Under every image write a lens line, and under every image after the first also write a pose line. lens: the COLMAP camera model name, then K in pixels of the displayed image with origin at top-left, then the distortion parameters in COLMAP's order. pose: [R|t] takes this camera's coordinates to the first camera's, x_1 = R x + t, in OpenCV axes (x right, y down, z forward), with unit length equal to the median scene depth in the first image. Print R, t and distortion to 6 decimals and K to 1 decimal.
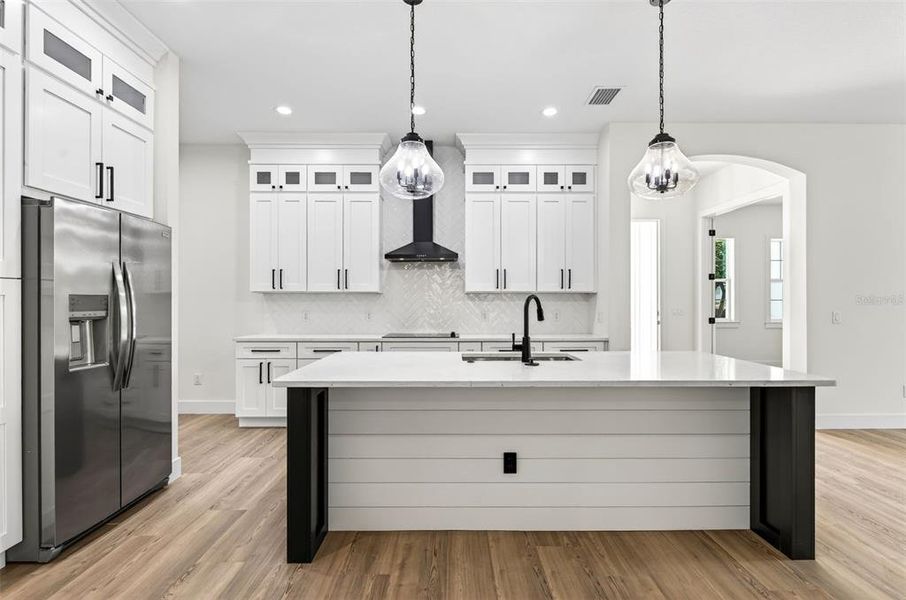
lens RADIAL K [[441.7, 0, 455.3], [0, 441.7, 299.6], [0, 0, 1]] dist [-0.003730, -0.001434]
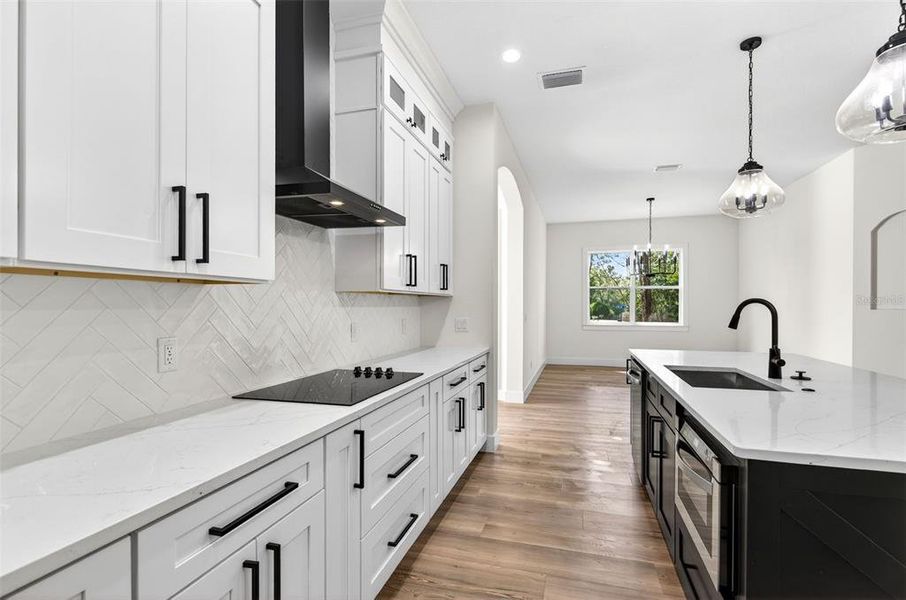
lens RADIAL K [[431.9, 0, 459.5], [0, 431.9, 307.5], [0, 0, 1]] dist [-0.001325, -0.000161]
pose [[0.279312, -0.004840, 0.960188, -0.706777], [-0.004284, 0.999971, 0.006287, 0.000592], [-0.960191, -0.005869, 0.279283, 1.175407]]
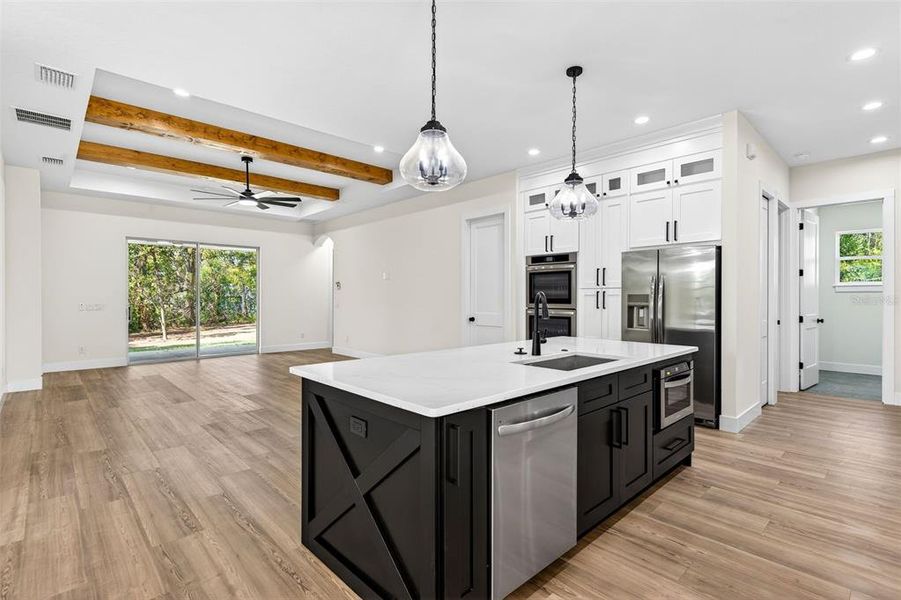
lens RADIAL K [[432.7, 0, 450.5], [0, 432.7, 300.0], [0, 0, 1]] dist [0.002664, -0.000115]
pose [[-0.733880, 0.005744, -0.679255, 0.892615], [0.001662, 0.999976, 0.006660, -0.000166], [0.679277, 0.003759, -0.733873, 1.417861]]
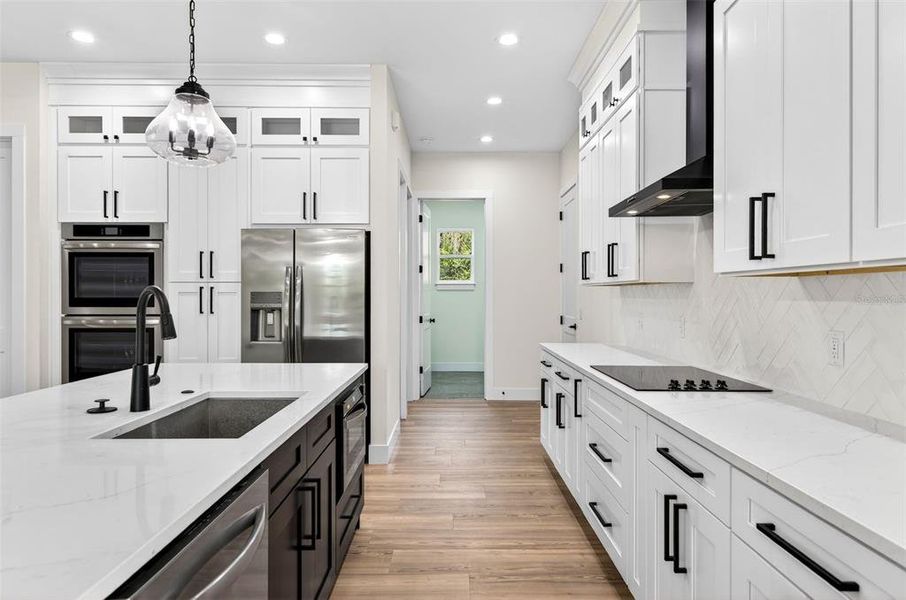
lens RADIAL K [[565.7, 0, 458.3], [0, 565.7, 297.4], [0, 0, 1]] dist [0.011089, -0.000751]
pose [[0.002942, 0.005221, -0.999982, 0.753281], [0.000874, 0.999986, 0.005224, -0.002013], [0.999995, -0.000890, 0.002937, 1.212615]]
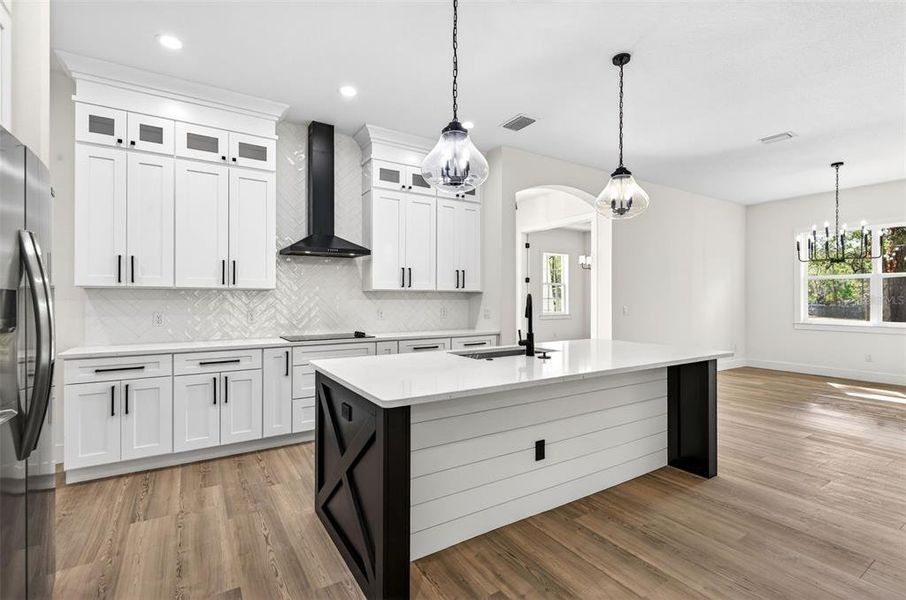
lens RADIAL K [[415.0, 0, 459.1], [0, 415.0, 298.9], [0, 0, 1]] dist [-0.000090, -0.000580]
pose [[0.845518, 0.000837, 0.533947, -0.465867], [-0.002744, 0.999992, 0.002777, -0.001564], [-0.533940, -0.003813, 0.845514, 0.199561]]
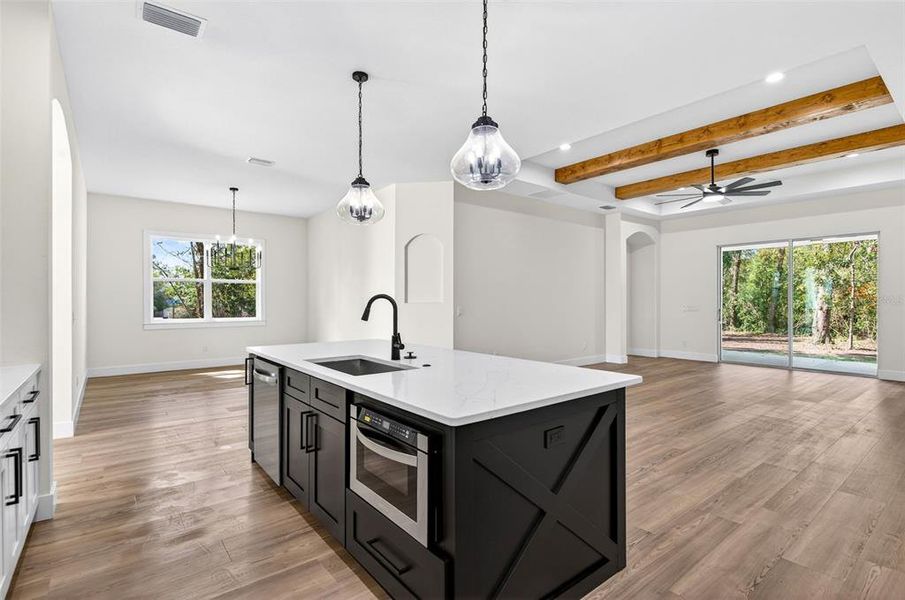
lens RADIAL K [[434.6, 0, 452.5], [0, 434.6, 300.0], [0, 0, 1]] dist [0.002664, -0.000115]
pose [[-0.618964, -0.000170, 0.785419, -0.640541], [-0.001762, 0.999998, -0.001172, -0.000458], [-0.785417, -0.002110, -0.618963, 1.333528]]
